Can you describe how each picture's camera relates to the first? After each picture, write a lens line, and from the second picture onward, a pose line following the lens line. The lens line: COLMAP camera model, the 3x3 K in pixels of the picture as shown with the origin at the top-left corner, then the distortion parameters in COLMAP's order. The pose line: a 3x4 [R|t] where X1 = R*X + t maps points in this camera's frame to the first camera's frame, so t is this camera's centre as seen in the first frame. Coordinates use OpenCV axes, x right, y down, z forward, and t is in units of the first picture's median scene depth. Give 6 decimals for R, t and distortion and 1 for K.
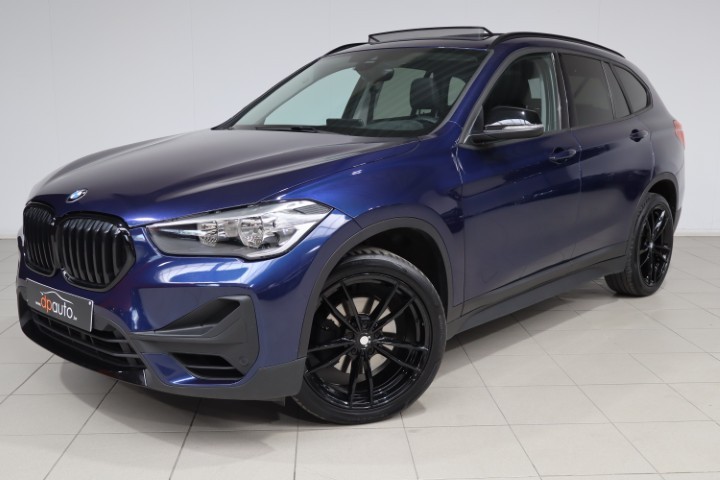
lens RADIAL K [[798.2, 0, 360.0], [0, 798.2, 240.0], [0, 0, 1]] dist [-0.012599, -0.010898]
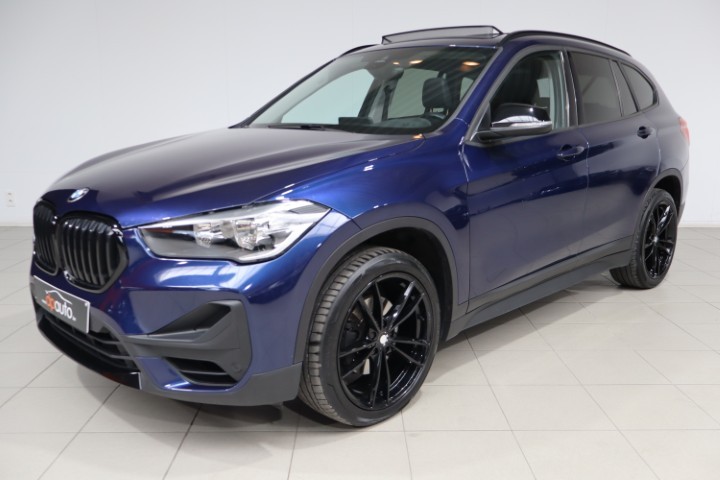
lens RADIAL K [[699.6, 0, 358.9], [0, 699.6, 252.7], [0, 0, 1]] dist [-0.004664, -0.004978]
pose [[0.999144, 0.003643, -0.041216, 0.029616], [-0.002076, 0.999275, 0.038006, -0.015702], [0.041324, -0.037888, 0.998427, 0.126588]]
